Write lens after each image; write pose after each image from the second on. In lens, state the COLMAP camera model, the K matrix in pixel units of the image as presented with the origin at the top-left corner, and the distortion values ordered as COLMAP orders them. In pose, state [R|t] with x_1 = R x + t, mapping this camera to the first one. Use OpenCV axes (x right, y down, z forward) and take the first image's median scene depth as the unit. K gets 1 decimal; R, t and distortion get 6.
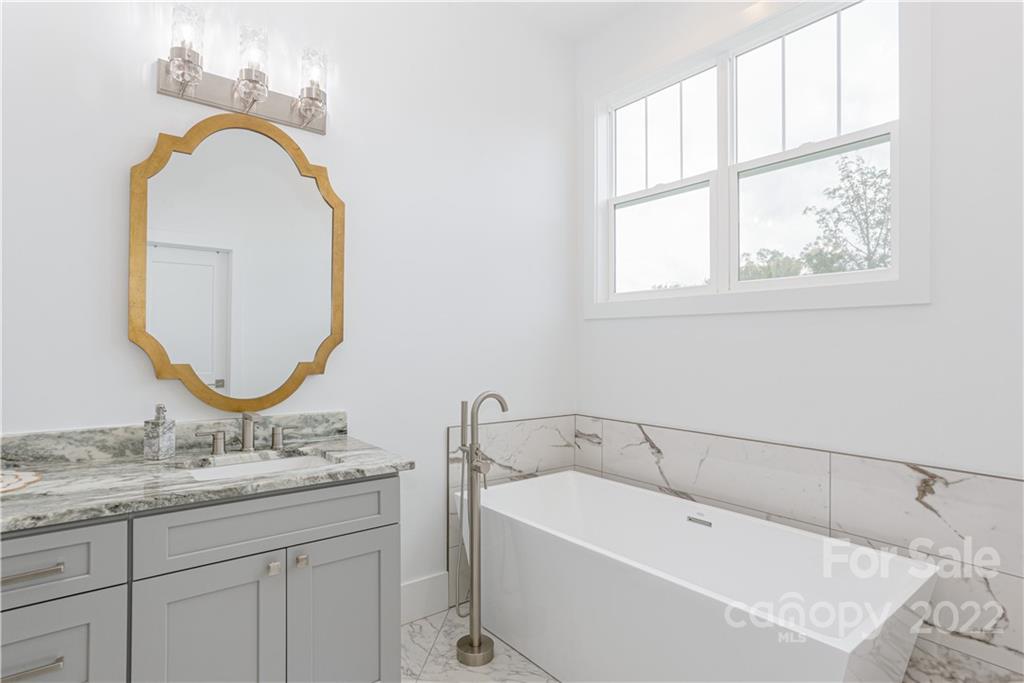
lens RADIAL K [[533.4, 0, 507.5], [0, 533.4, 335.9], [0, 0, 1]] dist [-0.016037, 0.009169]
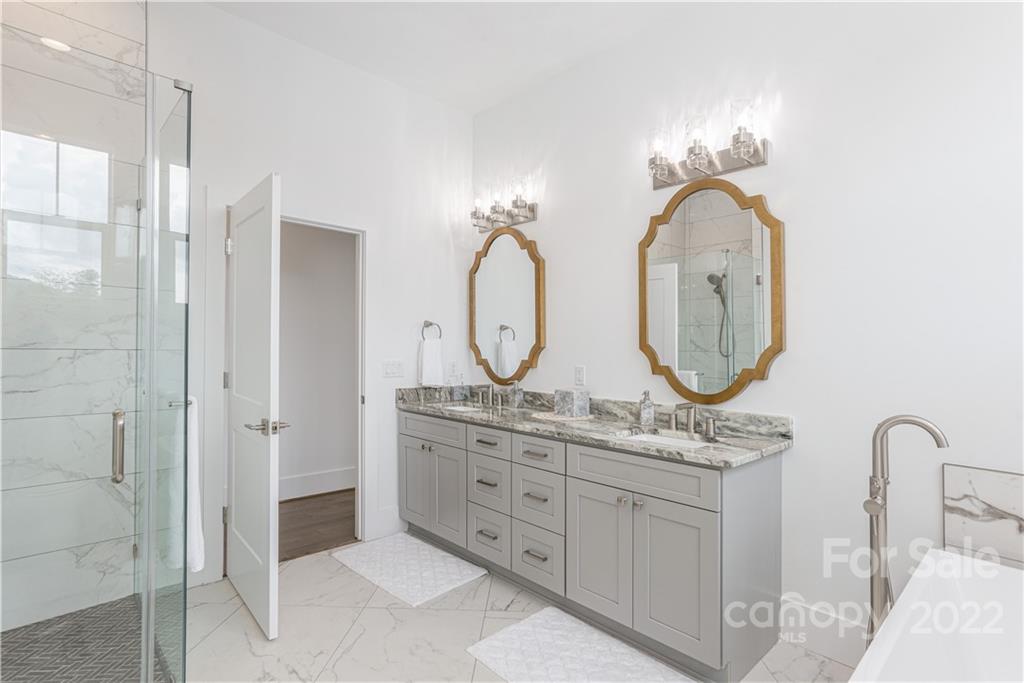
lens RADIAL K [[487.4, 0, 507.2], [0, 487.4, 345.7], [0, 0, 1]] dist [-0.004749, 0.006816]
pose [[0.112257, -0.009013, -0.993638, 0.707659], [0.005087, 0.999951, -0.008495, 0.006905], [0.993666, -0.004101, 0.112297, 0.413195]]
